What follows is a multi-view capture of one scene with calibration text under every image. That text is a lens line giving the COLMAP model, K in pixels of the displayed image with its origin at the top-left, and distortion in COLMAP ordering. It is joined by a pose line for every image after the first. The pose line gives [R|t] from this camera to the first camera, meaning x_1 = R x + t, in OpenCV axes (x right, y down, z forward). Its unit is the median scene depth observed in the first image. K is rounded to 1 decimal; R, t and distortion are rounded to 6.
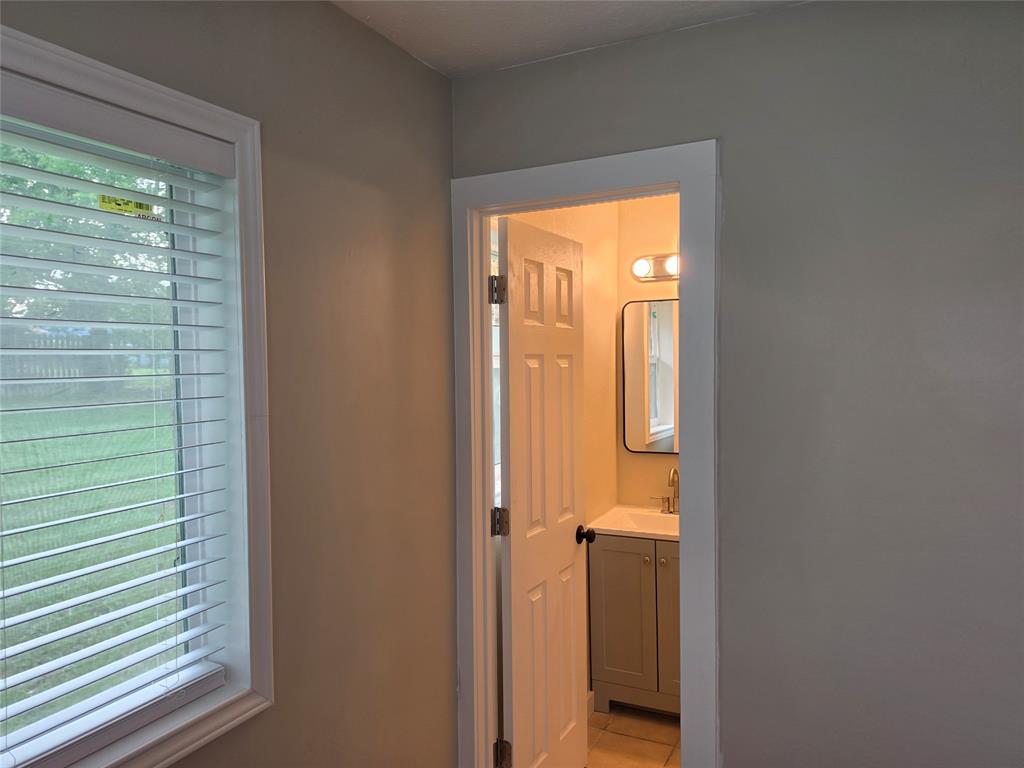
lens RADIAL K [[745.0, 0, 528.1], [0, 745.0, 386.5], [0, 0, 1]] dist [0.109004, -0.188149]
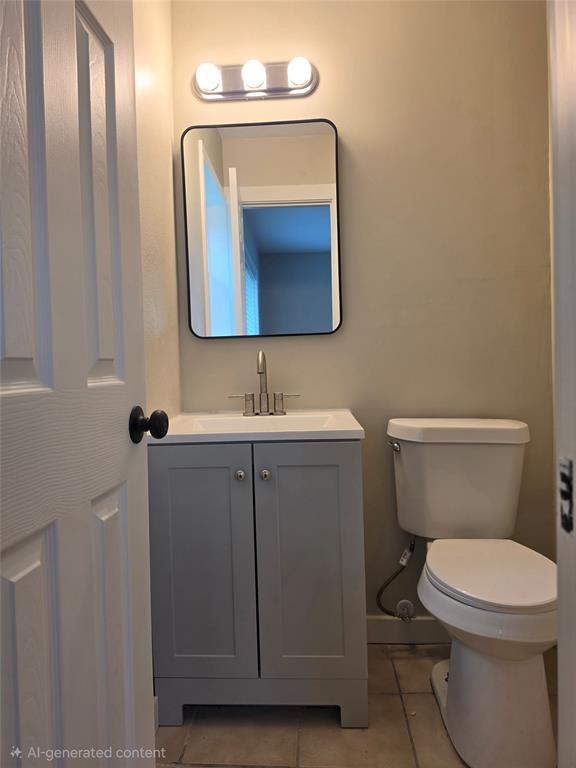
lens RADIAL K [[527.7, 0, 289.7], [0, 527.7, 378.6], [0, 0, 1]] dist [0.097701, -0.149947]
pose [[0.925637, -0.027229, 0.377432, 0.030672], [0.032305, 0.999453, -0.007125, 0.173116], [-0.377032, 0.018789, 0.926010, 0.632639]]
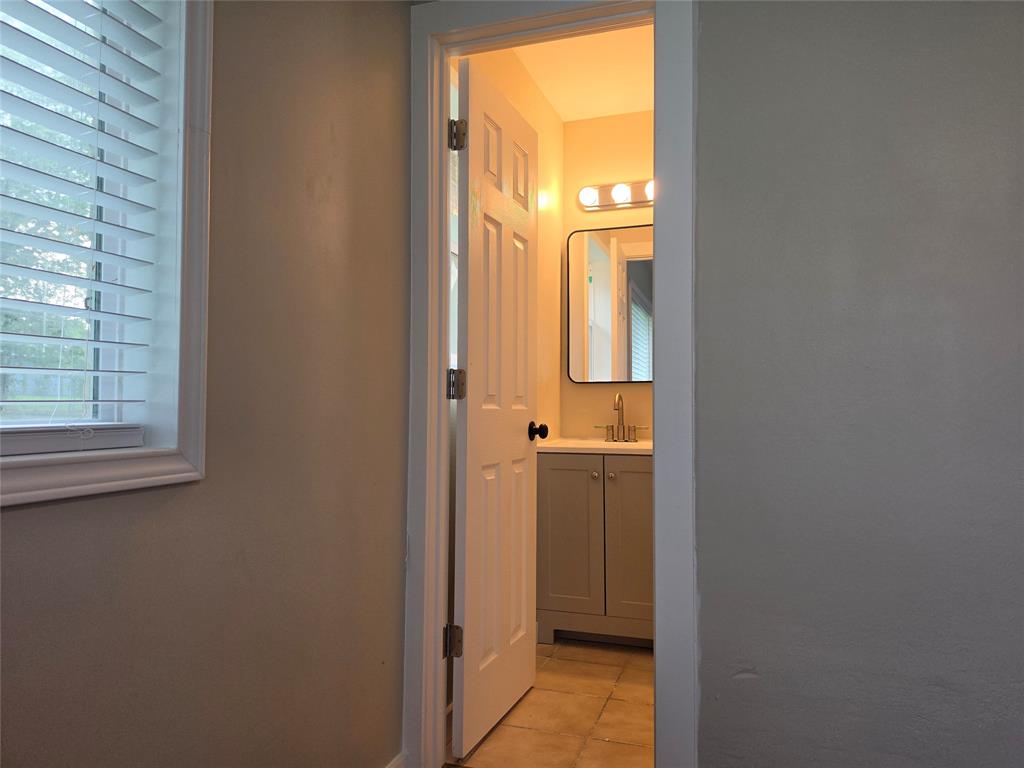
lens RADIAL K [[703.7, 0, 518.2], [0, 703.7, 380.6], [0, 0, 1]] dist [0.097701, -0.149947]
pose [[0.995218, 0.015876, 0.096380, -0.037163], [-0.008235, 0.996828, -0.079160, 0.205755], [-0.097331, 0.077988, 0.992192, 0.095230]]
